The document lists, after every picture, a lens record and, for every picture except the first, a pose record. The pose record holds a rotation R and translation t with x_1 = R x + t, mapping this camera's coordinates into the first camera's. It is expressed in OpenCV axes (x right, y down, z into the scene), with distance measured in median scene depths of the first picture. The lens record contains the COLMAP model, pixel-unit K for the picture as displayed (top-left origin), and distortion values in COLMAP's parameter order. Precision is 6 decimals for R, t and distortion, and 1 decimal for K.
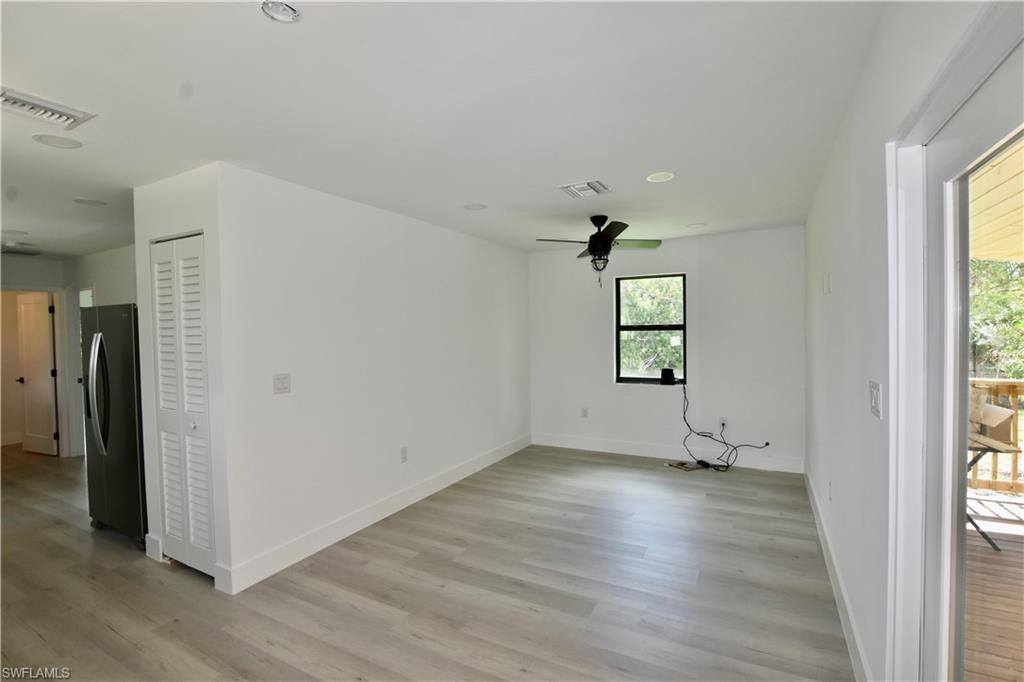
lens RADIAL K [[475.4, 0, 512.0], [0, 475.4, 341.0], [0, 0, 1]] dist [-0.018233, 0.000711]
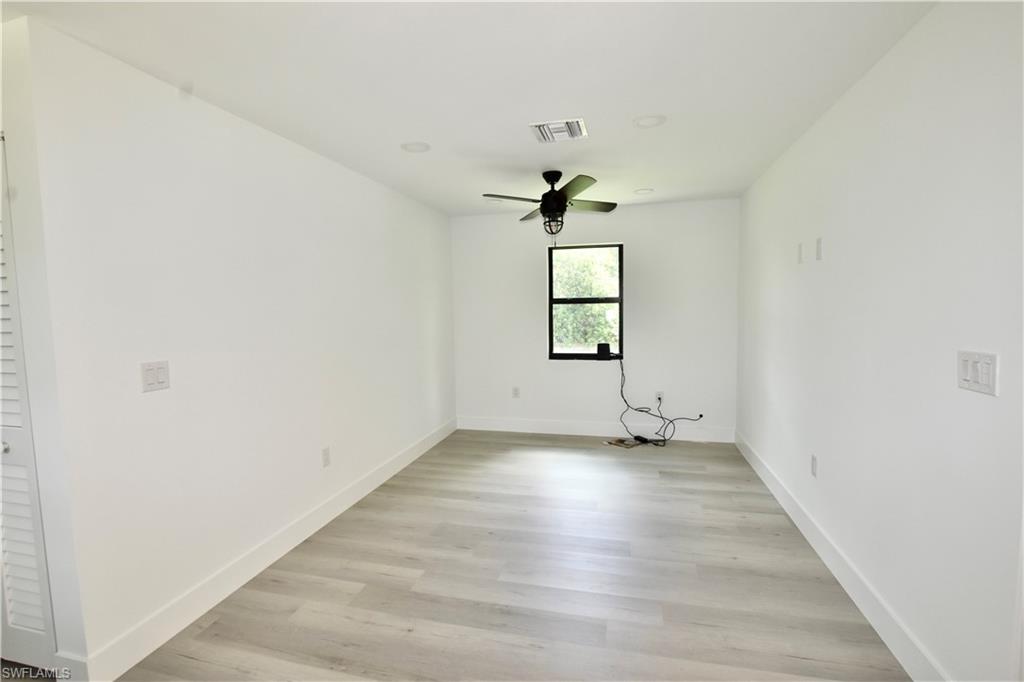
lens RADIAL K [[469.1, 0, 512.0], [0, 469.1, 341.0], [0, 0, 1]] dist [-0.020875, 0.000695]
pose [[0.969509, -0.019122, 0.244307, -0.115811], [0.007338, 0.998769, 0.049054, 0.007762], [-0.244945, -0.045766, 0.968456, 0.175482]]
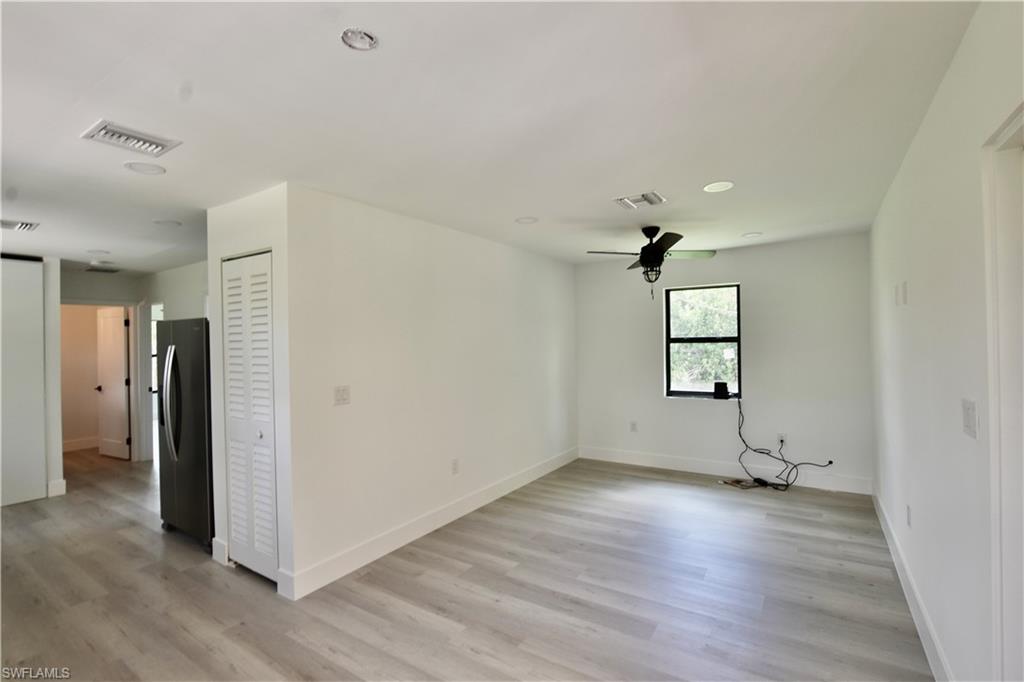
lens RADIAL K [[475.1, 0, 512.0], [0, 475.1, 341.0], [0, 0, 1]] dist [-0.018870, -0.000448]
pose [[0.996661, 0.000163, -0.081657, -0.025813], [-0.002100, 0.999718, -0.023642, -0.002913], [0.081630, 0.023734, 0.996380, 0.000004]]
